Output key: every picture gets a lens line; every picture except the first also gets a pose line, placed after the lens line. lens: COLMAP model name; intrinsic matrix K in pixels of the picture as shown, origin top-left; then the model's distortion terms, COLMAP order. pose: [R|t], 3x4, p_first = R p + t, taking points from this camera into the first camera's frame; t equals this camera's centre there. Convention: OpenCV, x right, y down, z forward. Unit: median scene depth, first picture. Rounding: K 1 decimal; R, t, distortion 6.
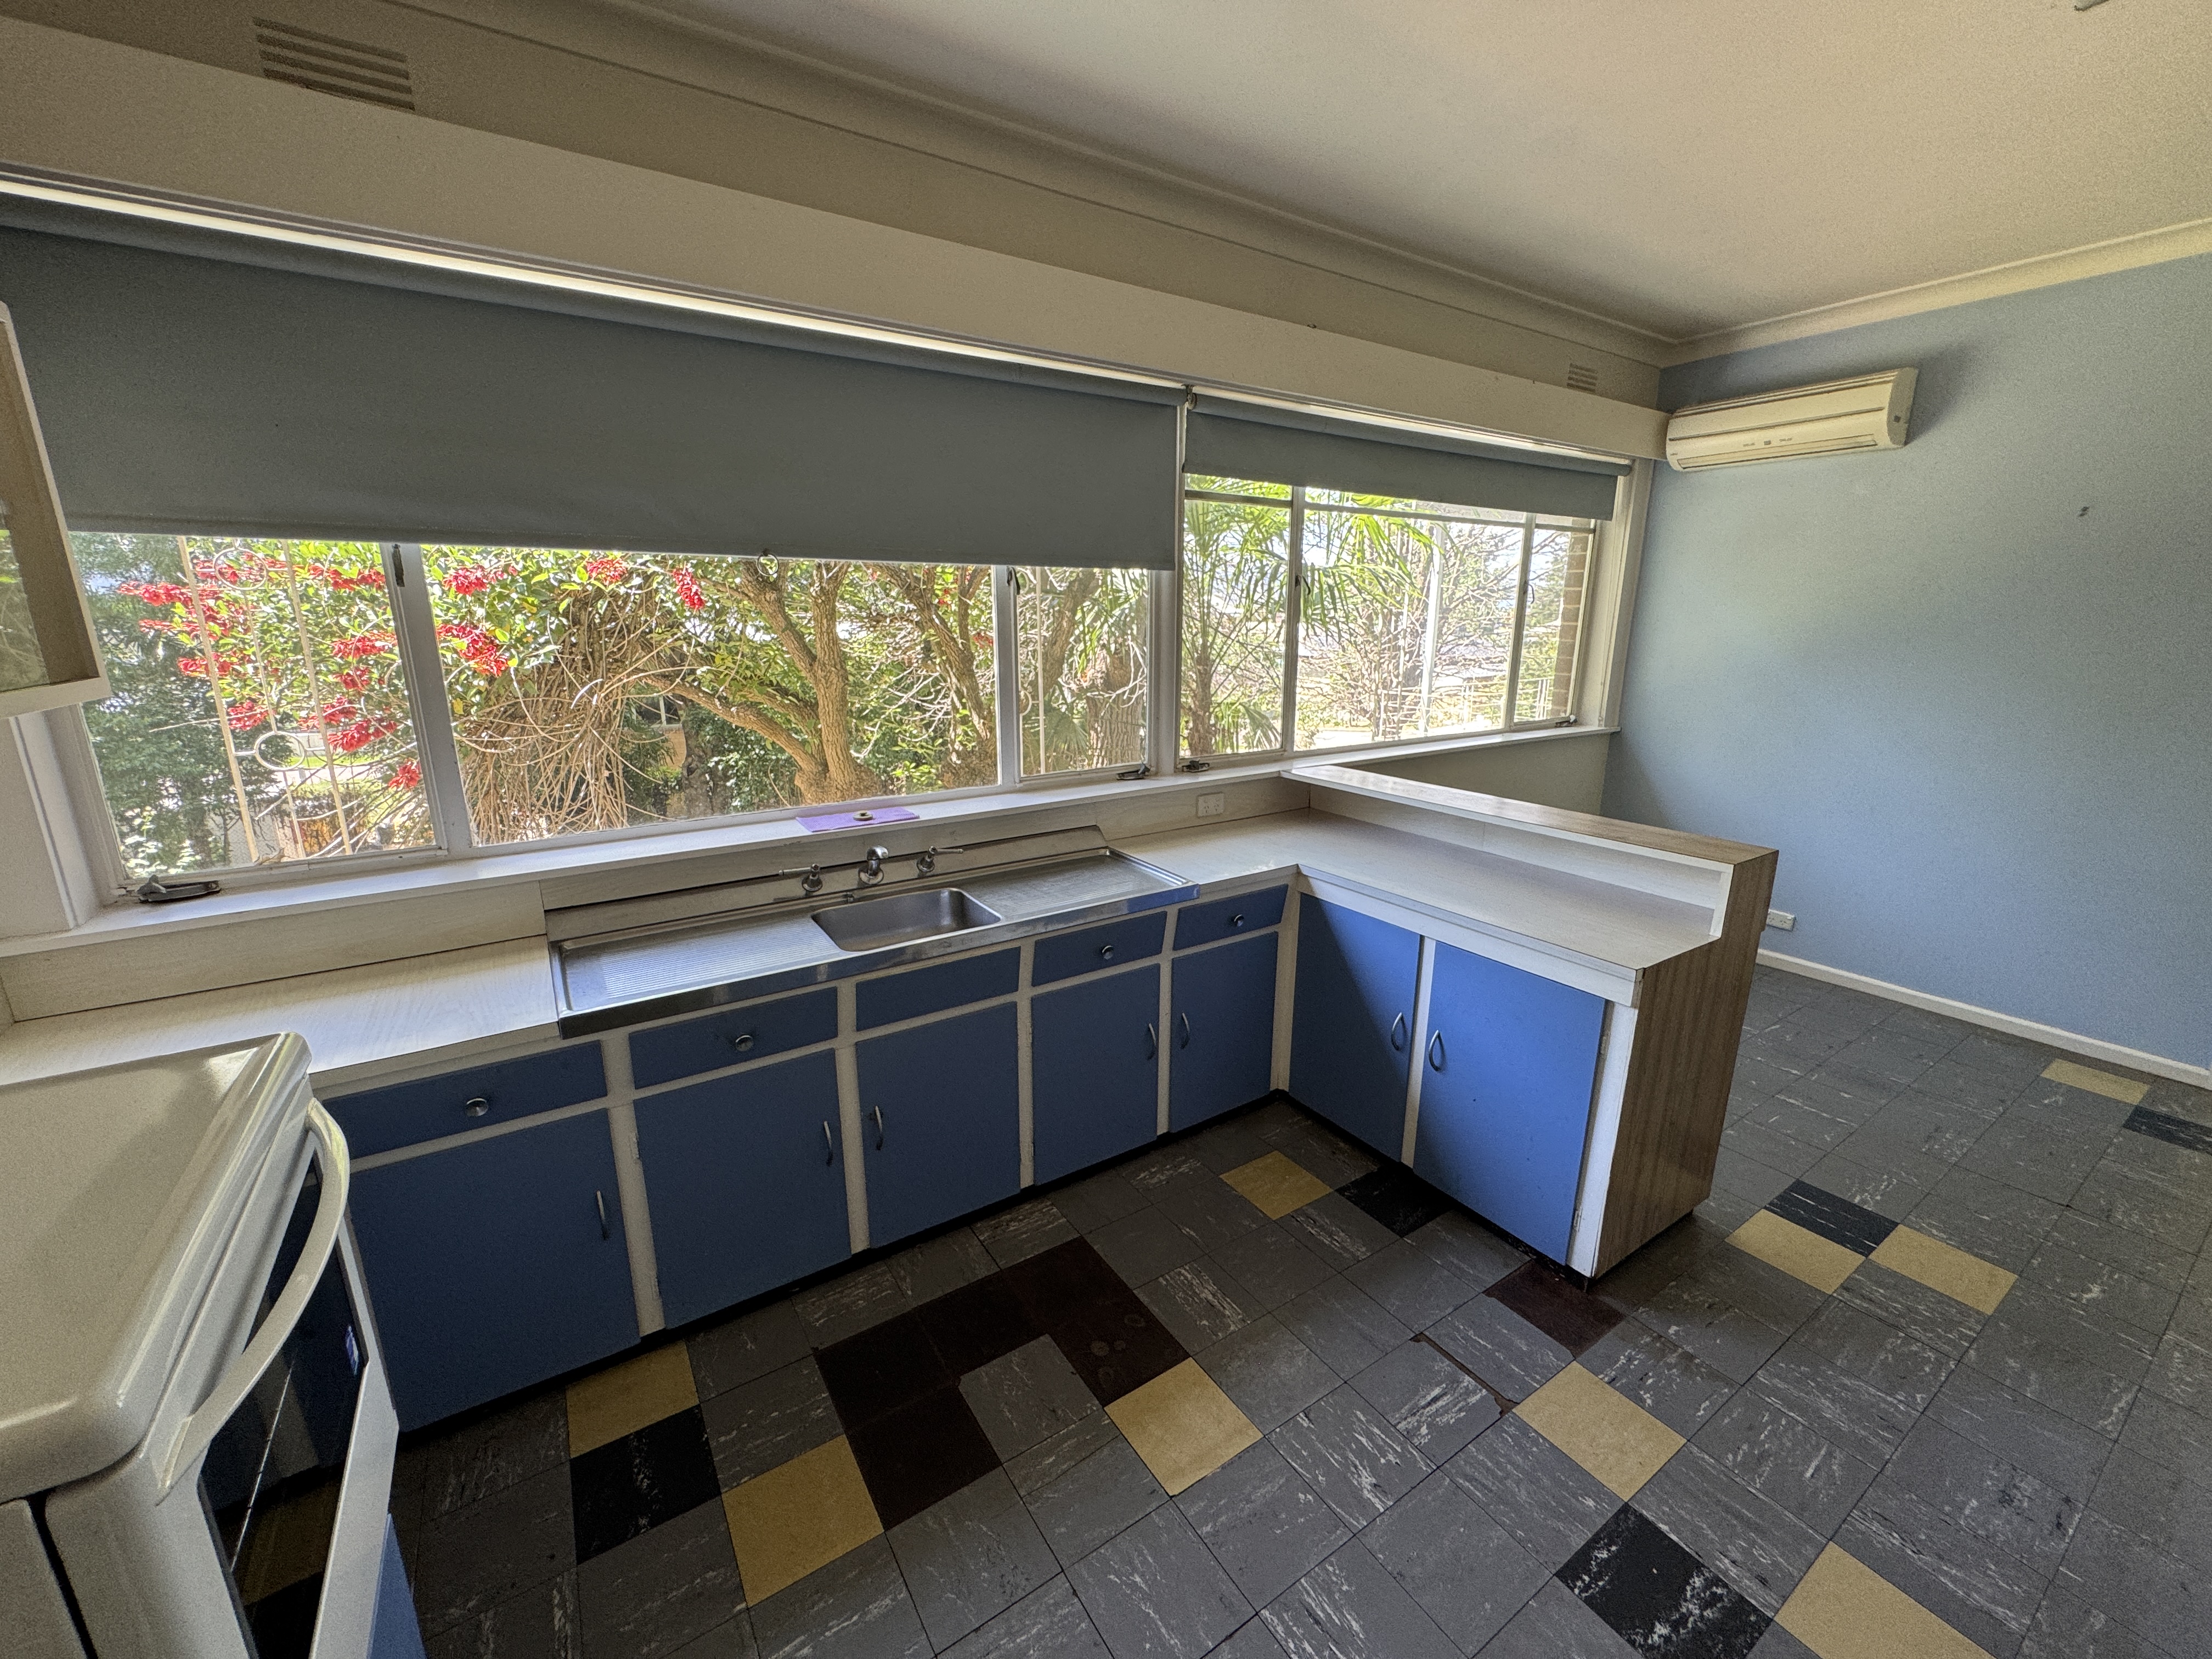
lens RADIAL K [[886.0, 0, 1107.9], [0, 886.0, 828.4], [0, 0, 1]] dist [-0.002954, 0.000478]
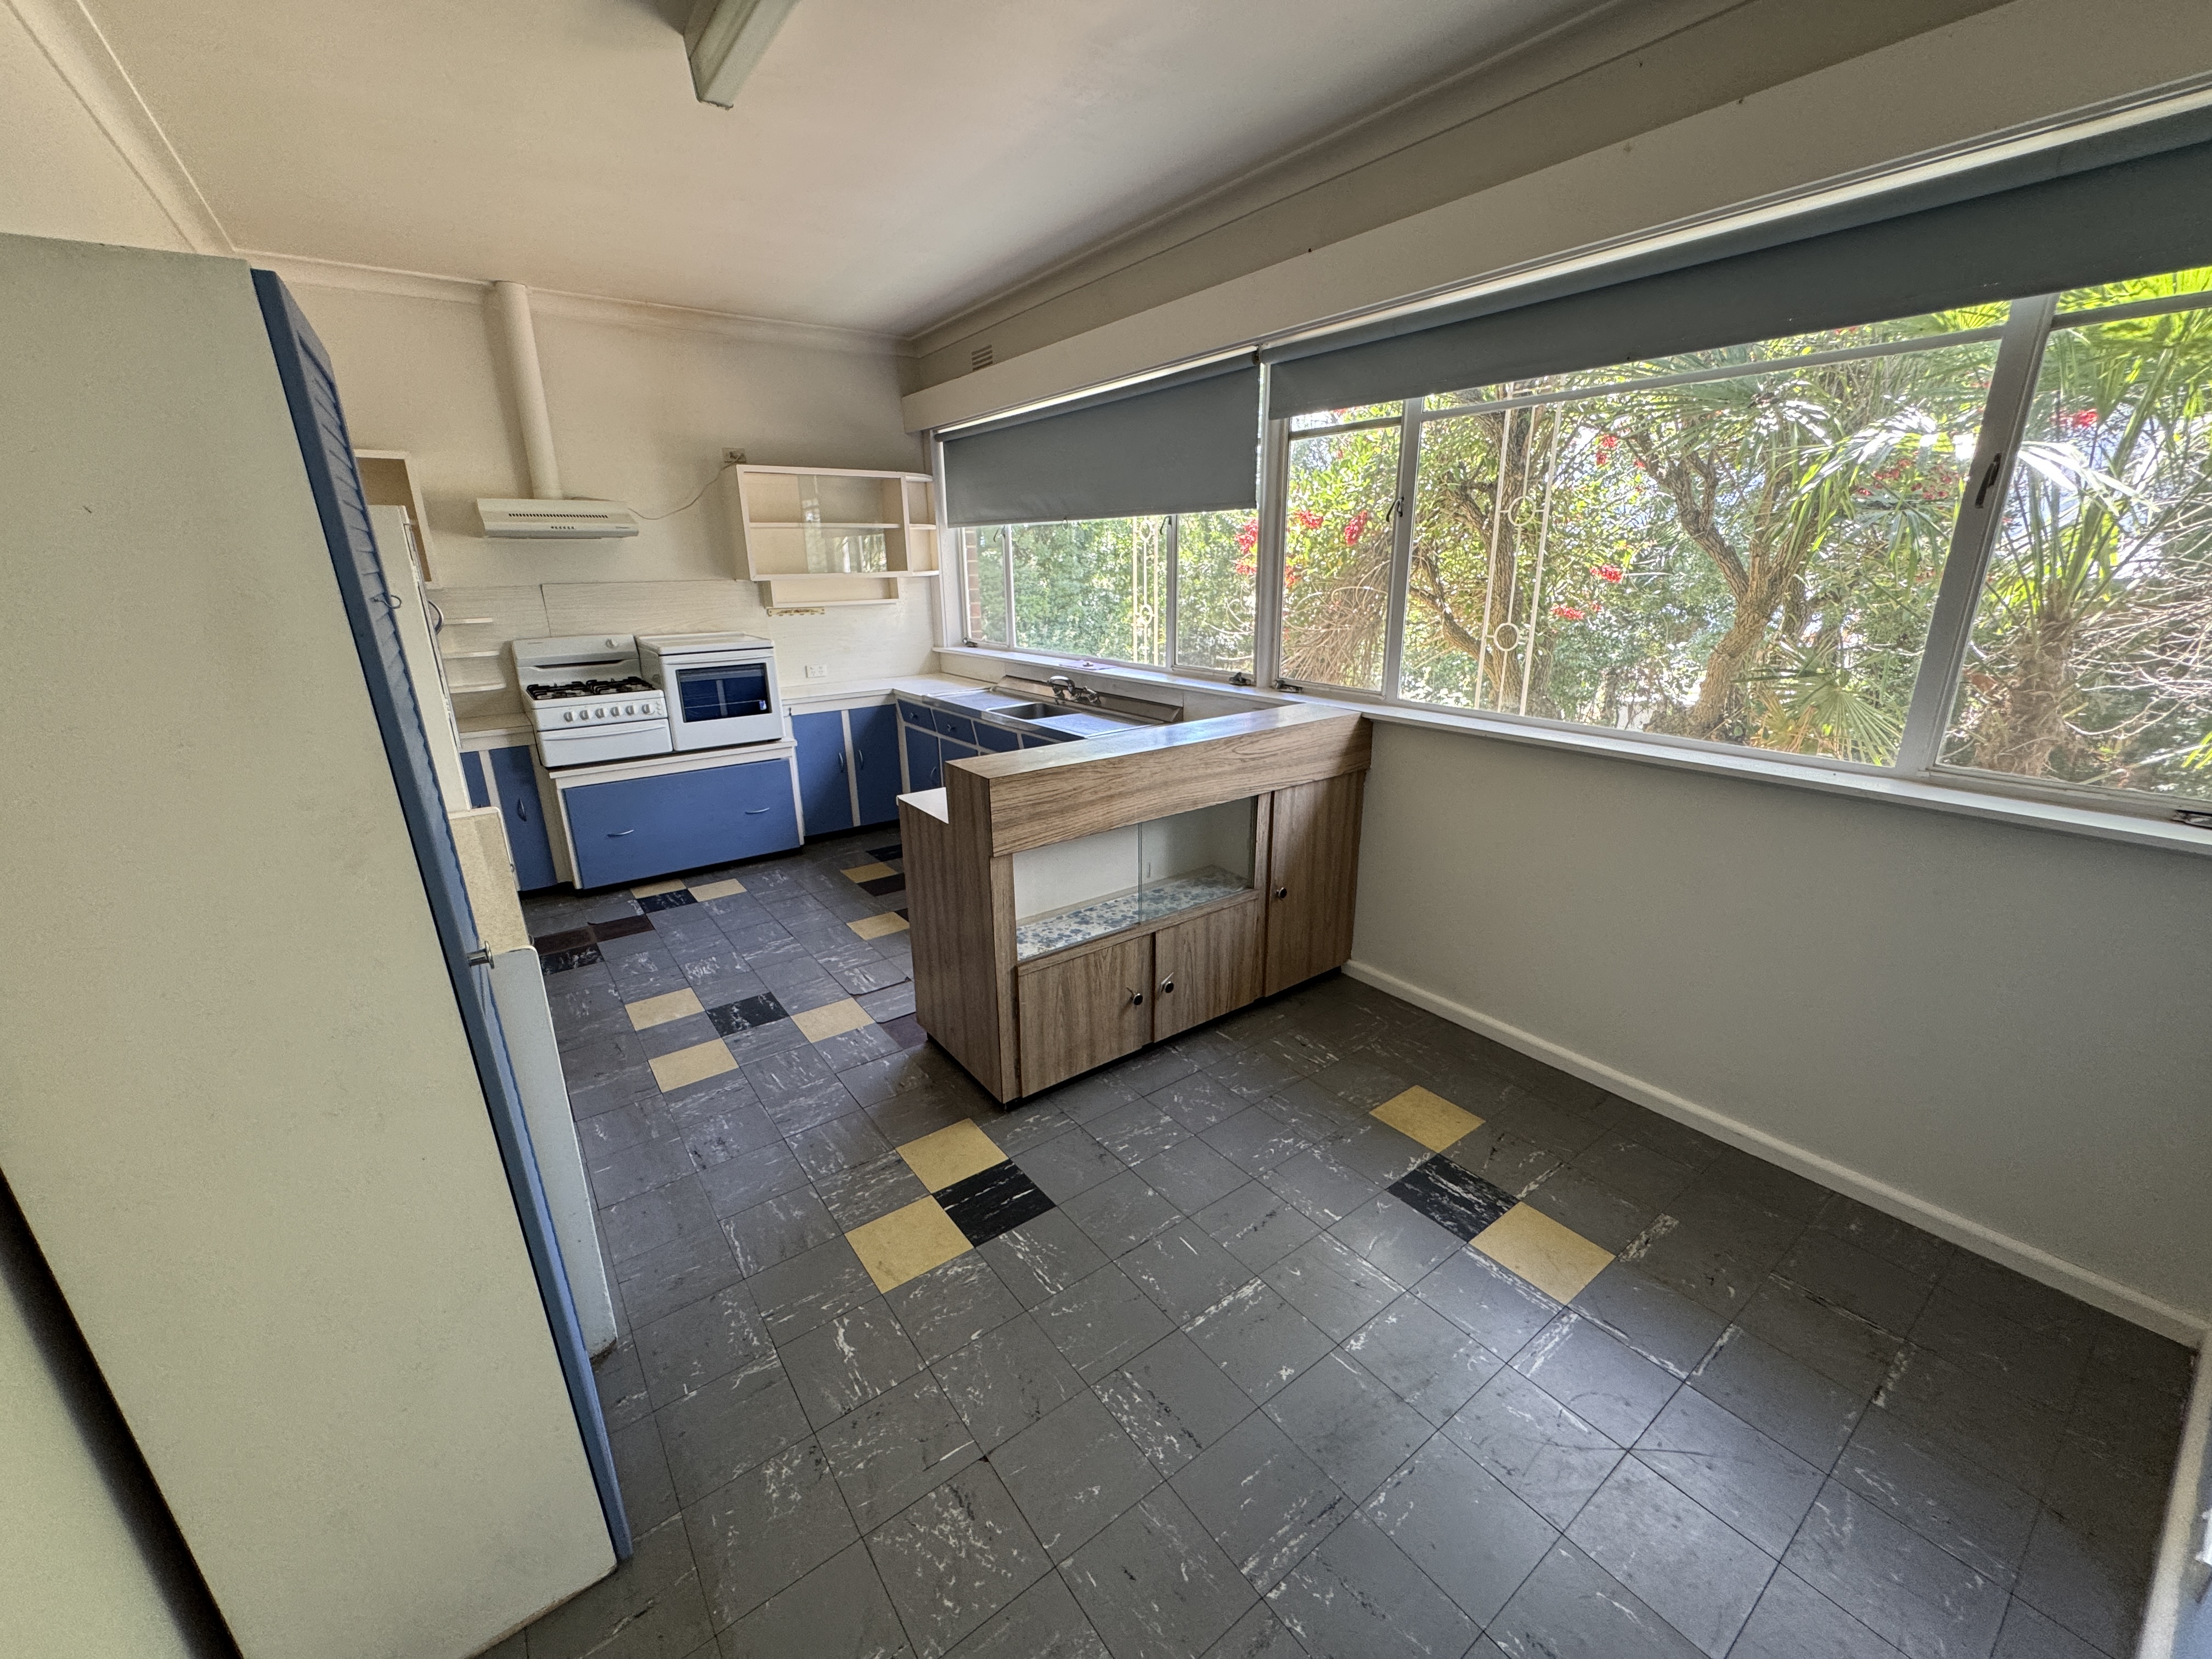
lens RADIAL K [[886.0, 0, 1107.9], [0, 886.0, 828.4], [0, 0, 1]] dist [-0.002954, 0.000478]
pose [[0.054933, 0.293206, -0.954470, 1.794695], [-0.222272, 0.935518, 0.274591, -0.239941], [0.973436, 0.197068, 0.116562, 1.041574]]
